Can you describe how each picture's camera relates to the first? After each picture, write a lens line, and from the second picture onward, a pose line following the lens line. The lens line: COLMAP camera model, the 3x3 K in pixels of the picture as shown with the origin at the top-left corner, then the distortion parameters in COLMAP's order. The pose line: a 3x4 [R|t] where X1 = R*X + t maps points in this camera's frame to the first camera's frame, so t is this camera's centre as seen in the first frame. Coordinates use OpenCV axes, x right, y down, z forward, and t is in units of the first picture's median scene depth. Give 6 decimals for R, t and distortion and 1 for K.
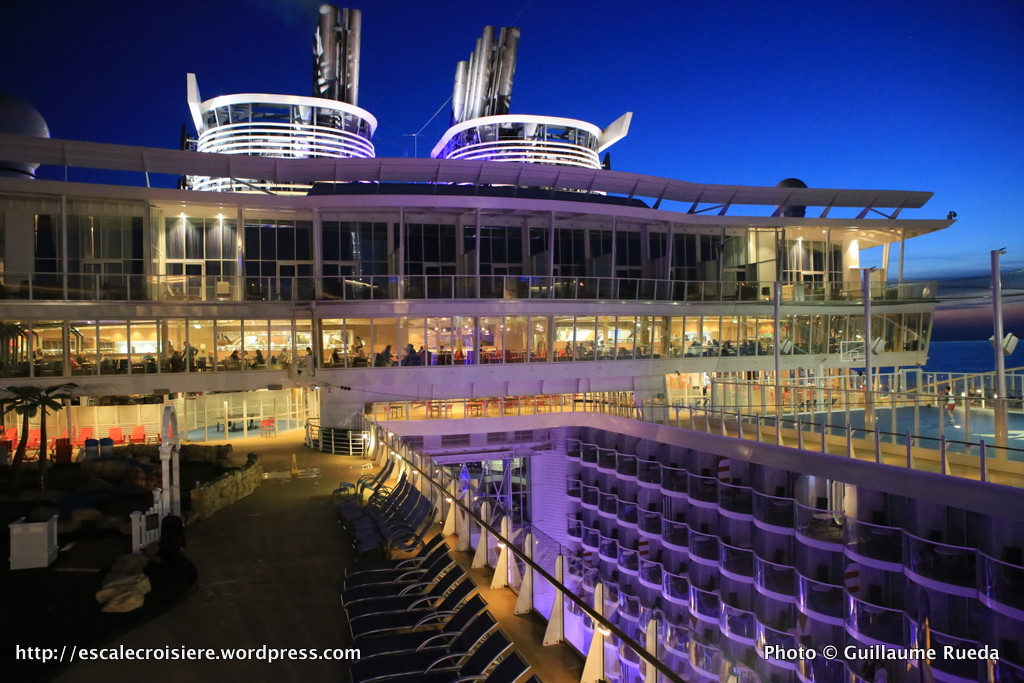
lens RADIAL K [[729.0, 0, 512.0], [0, 729.0, 341.5], [0, 0, 1]] dist [0.002496, -0.000367]
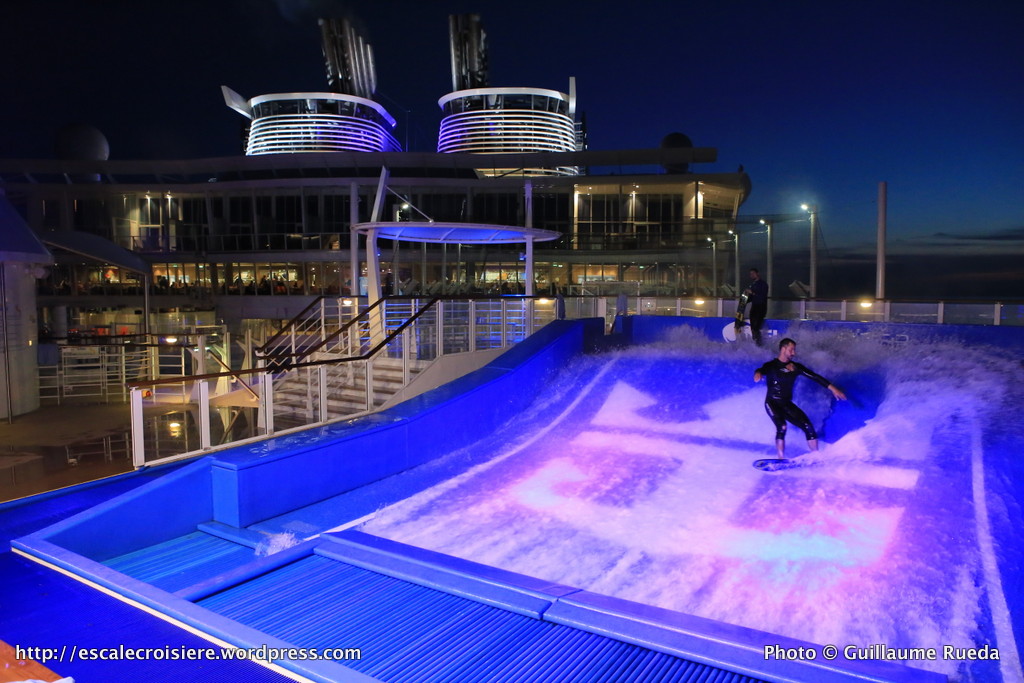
lens RADIAL K [[729.0, 0, 512.0], [0, 729.0, 341.5], [0, 0, 1]] dist [0.002496, -0.000367]
pose [[0.917801, 0.050560, -0.393808, 0.590227], [-0.019441, 0.996392, 0.082616, -0.003712], [0.396564, -0.068169, 0.915472, -0.088310]]
